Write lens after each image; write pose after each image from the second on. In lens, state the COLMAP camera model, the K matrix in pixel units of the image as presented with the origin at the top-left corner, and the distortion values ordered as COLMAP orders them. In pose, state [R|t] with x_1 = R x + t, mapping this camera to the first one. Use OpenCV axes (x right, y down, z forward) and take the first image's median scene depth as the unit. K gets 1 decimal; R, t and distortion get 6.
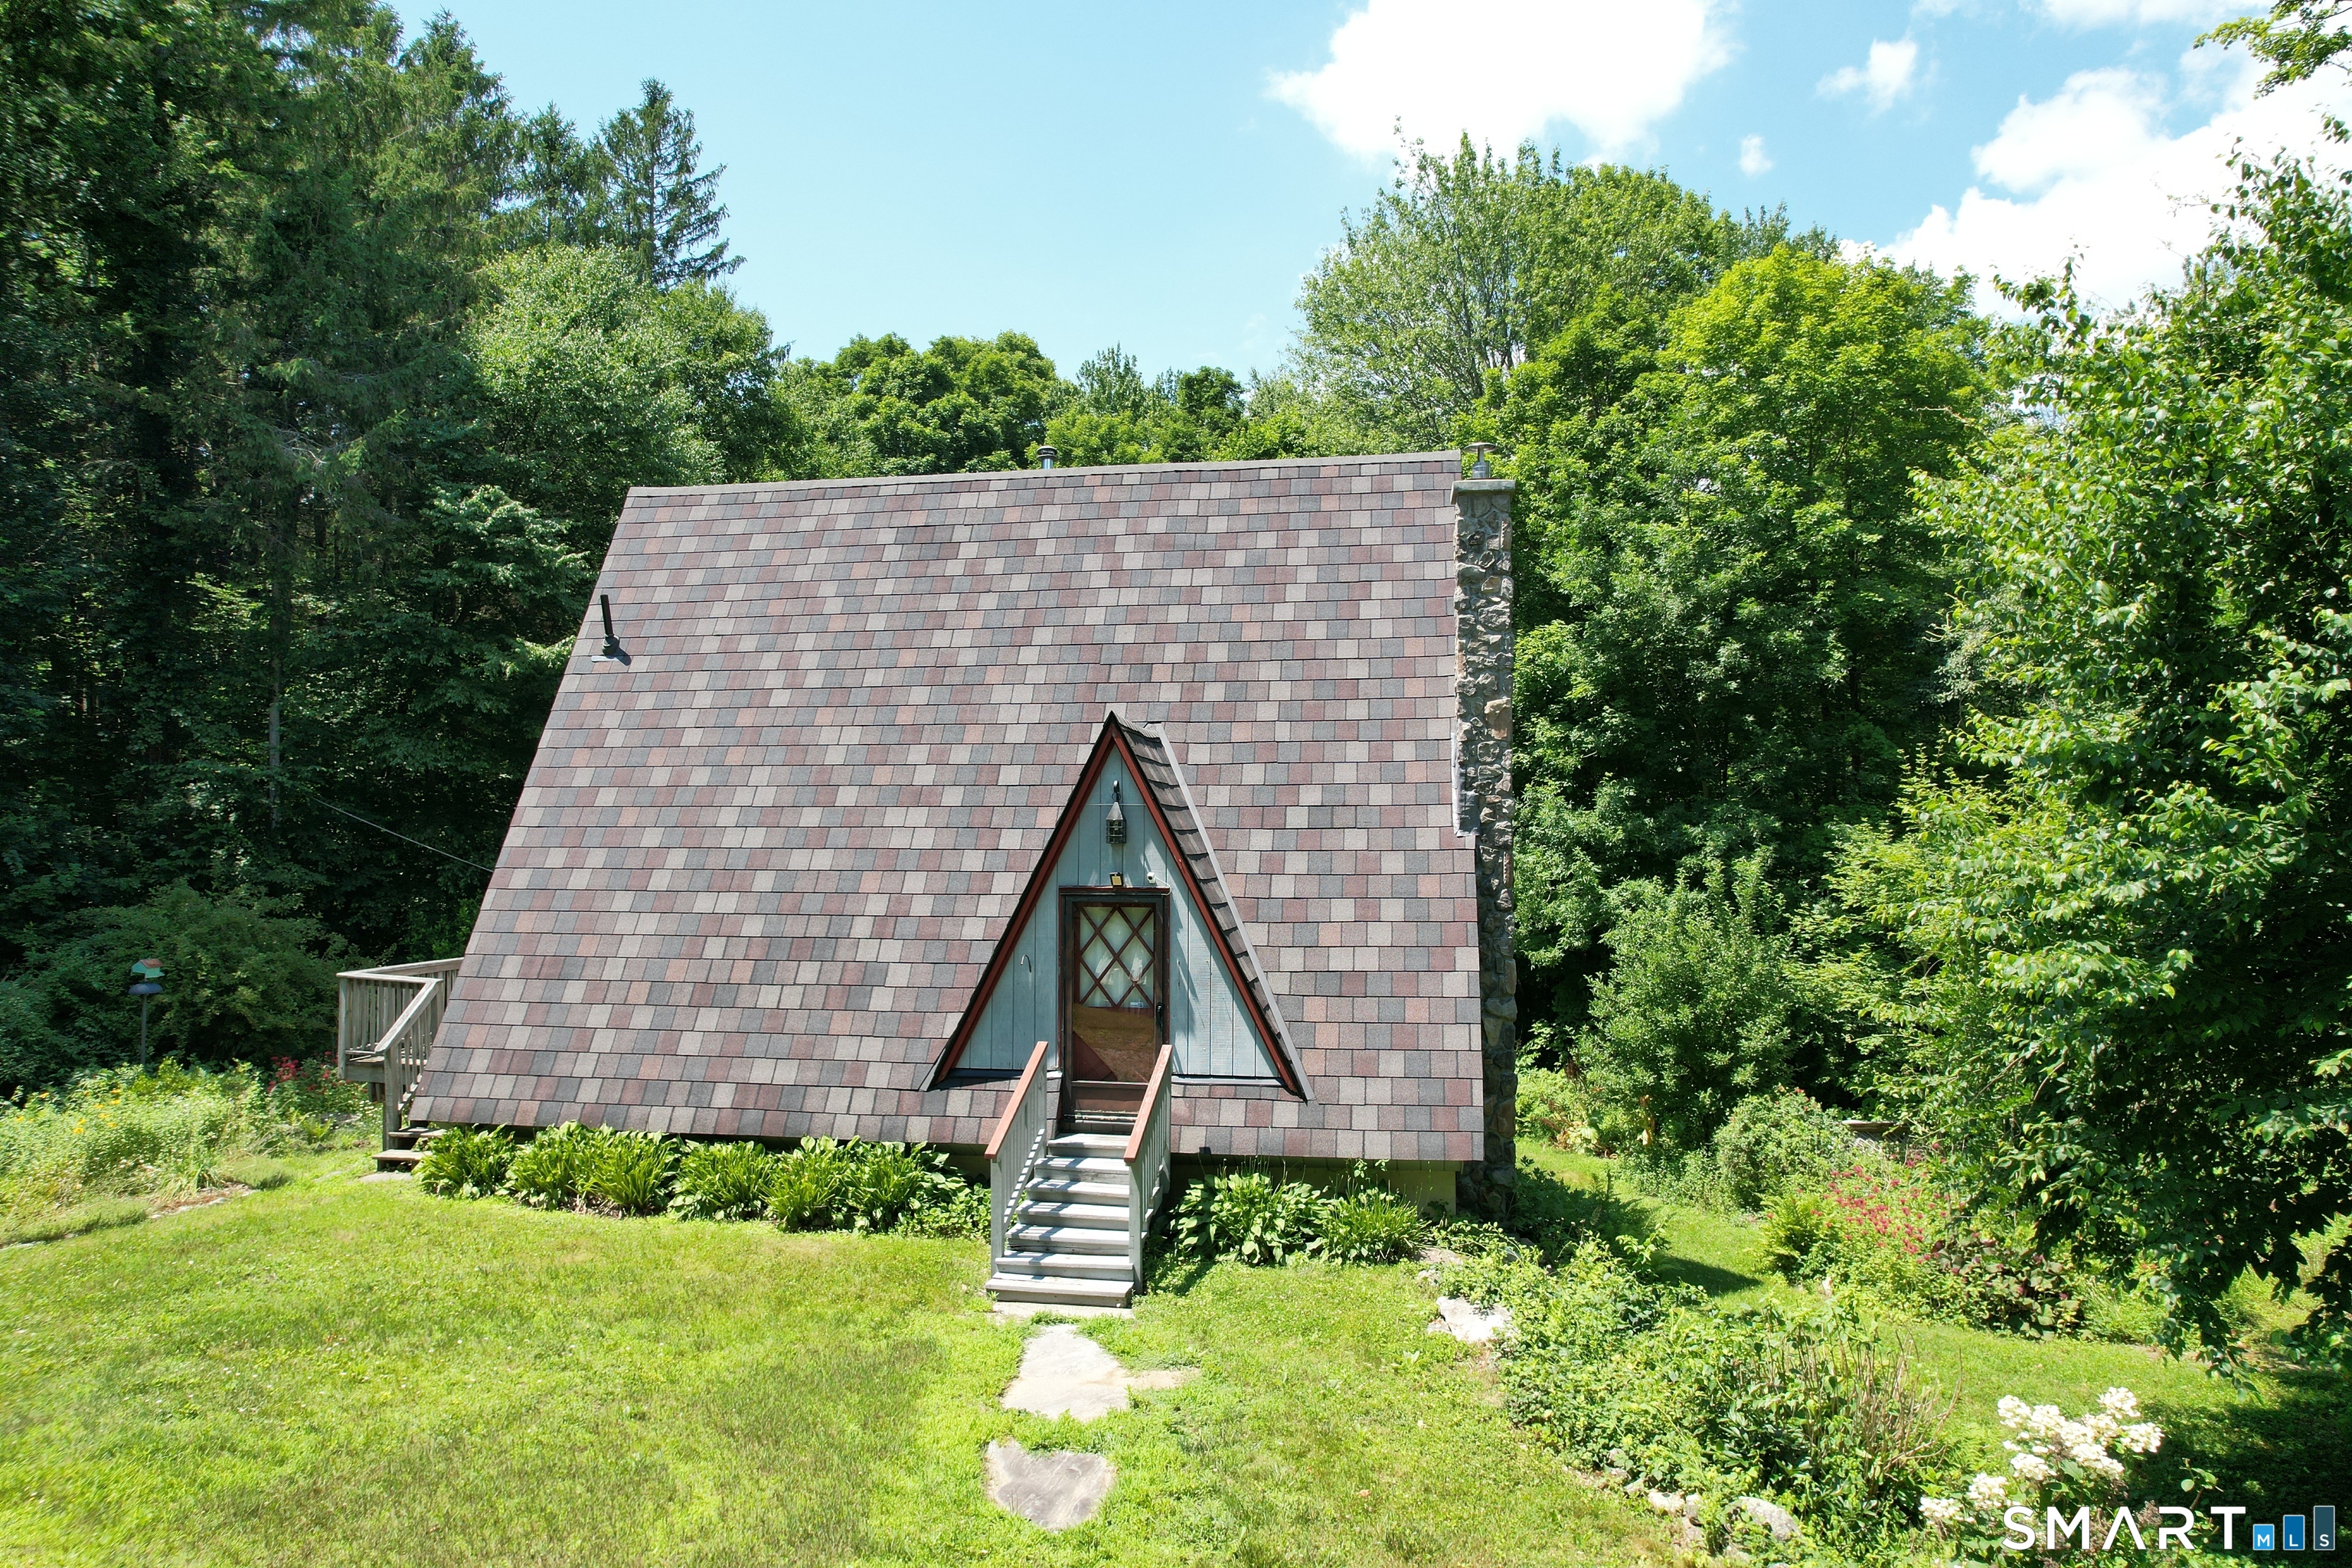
lens RADIAL K [[1497.4, 0, 1169.9], [0, 1497.4, 798.3], [0, 0, 1]] dist [-0.044772, 0.002860]
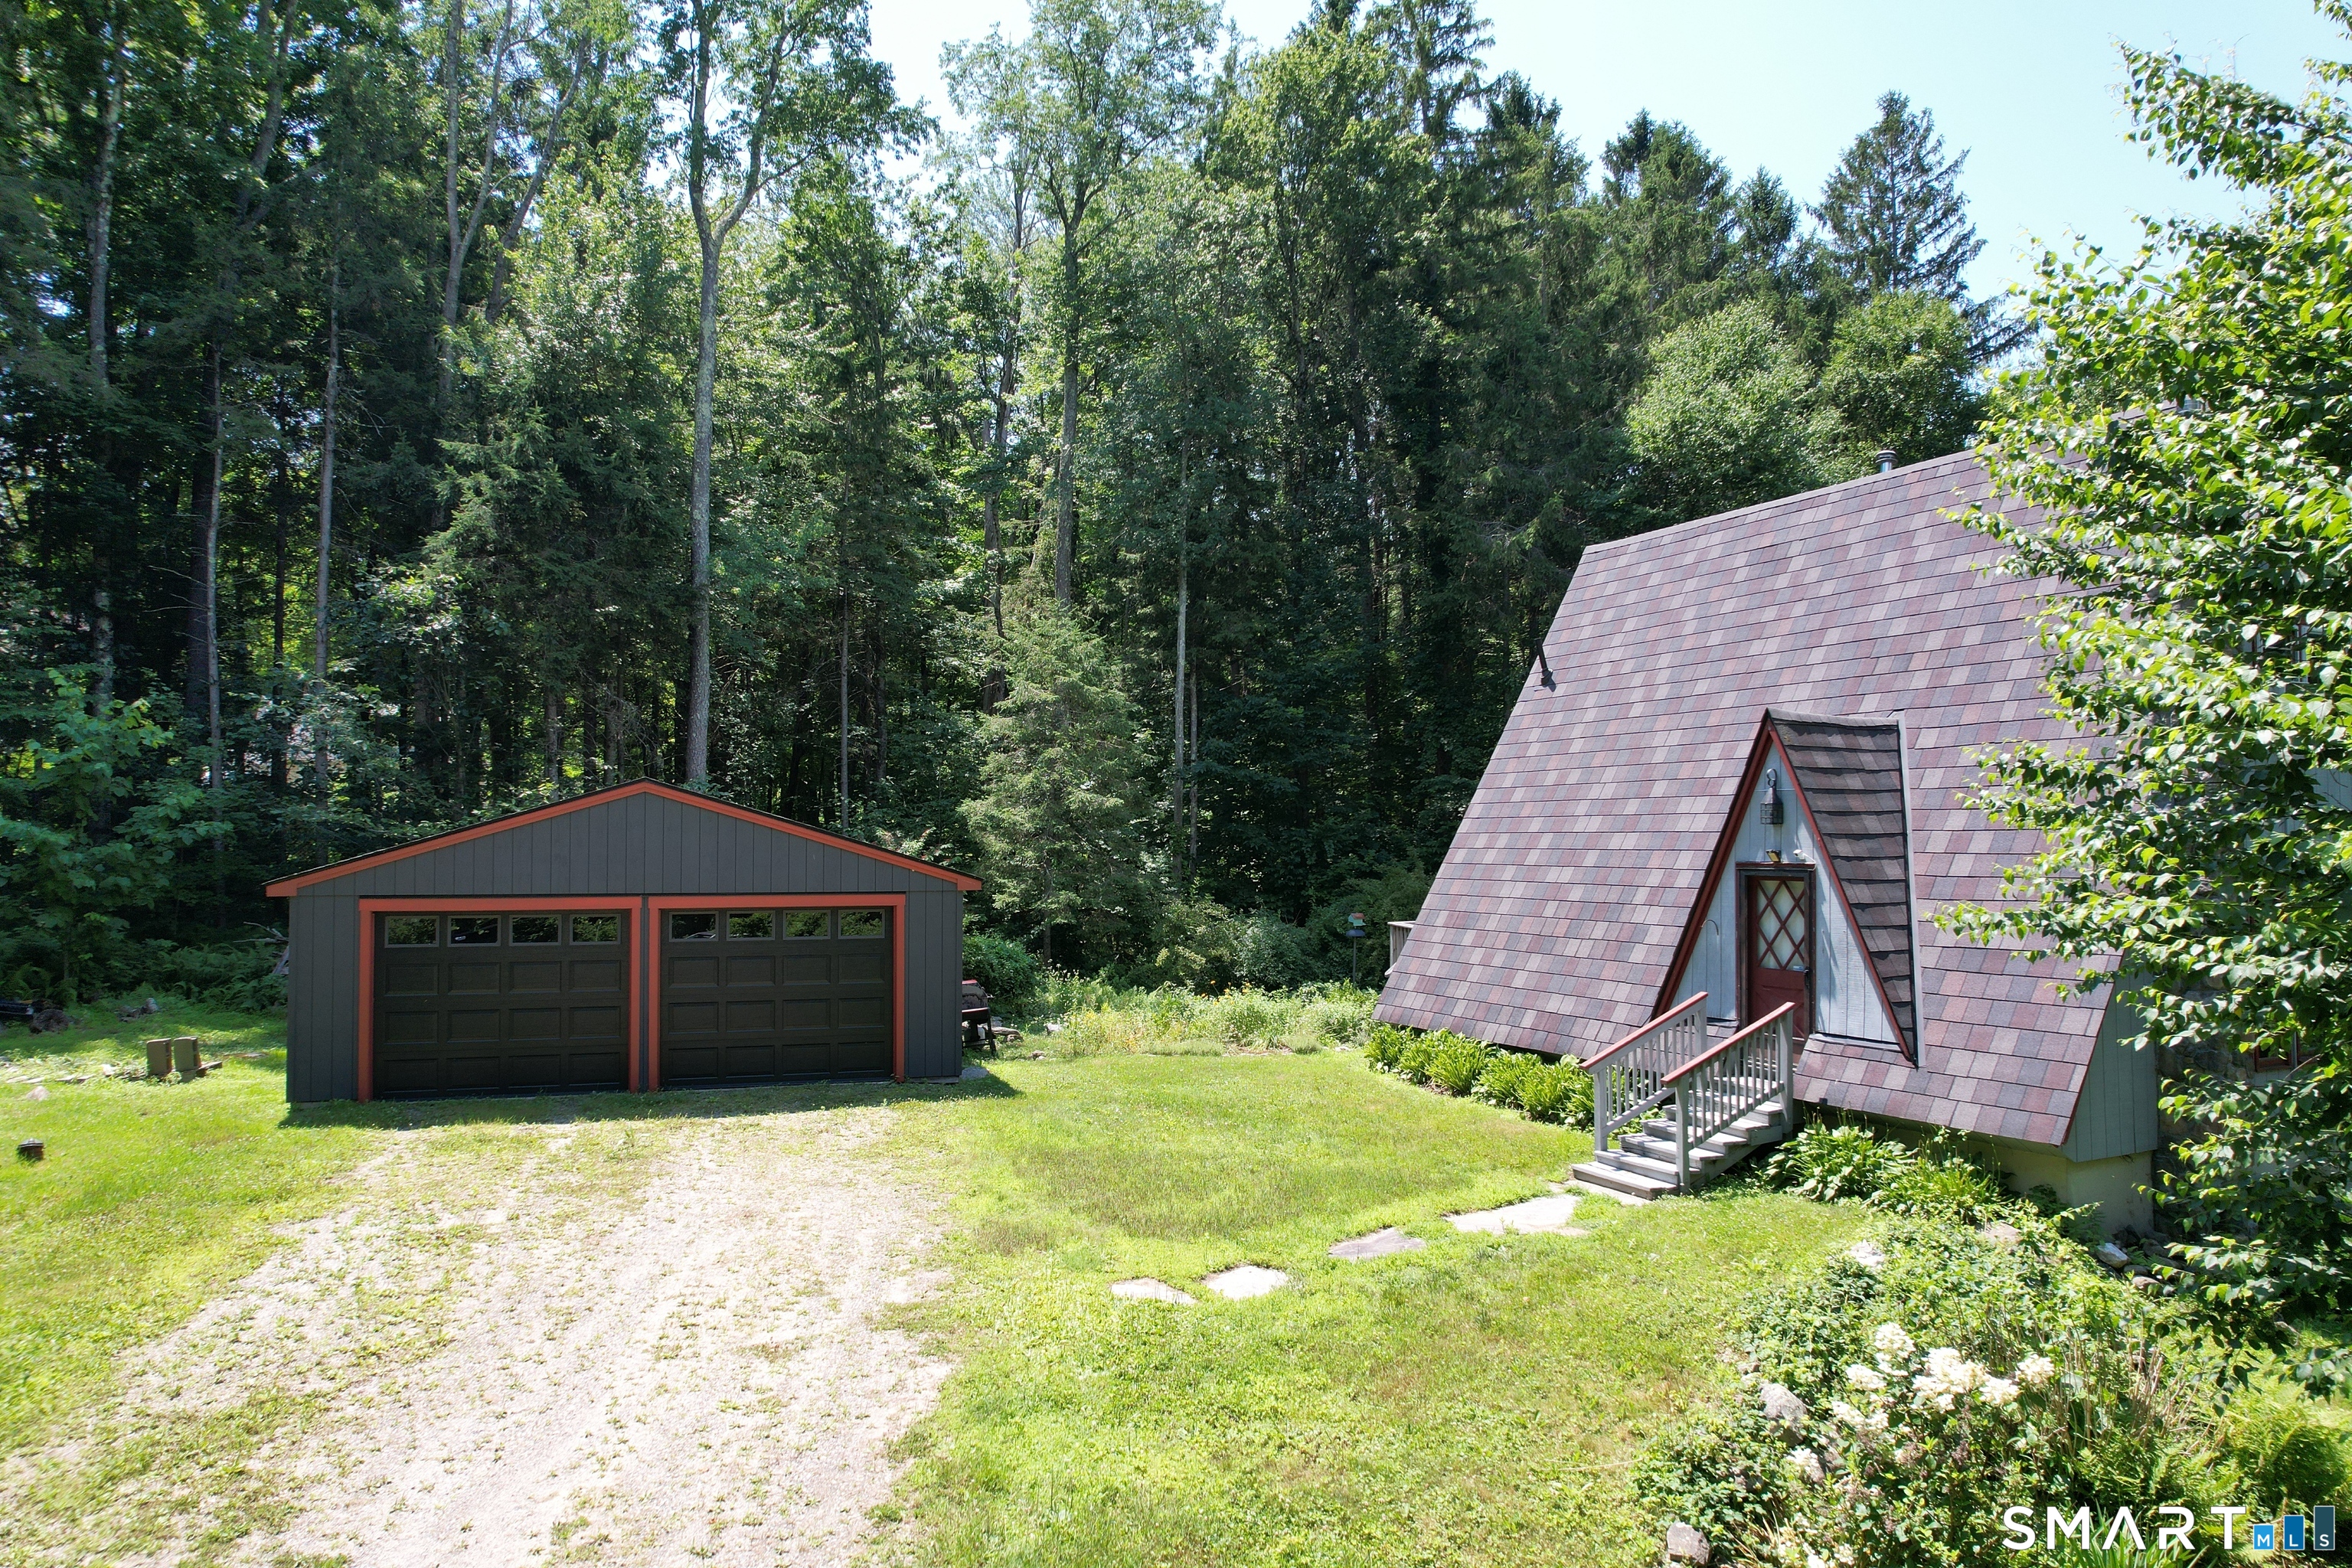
lens RADIAL K [[1497.4, 0, 1169.9], [0, 1497.4, 798.3], [0, 0, 1]] dist [-0.044772, 0.002860]
pose [[0.583302, -0.024189, -0.811895, 0.552564], [0.023800, 0.999636, -0.012683, 0.012616], [0.811907, -0.011925, 0.583666, -0.024737]]
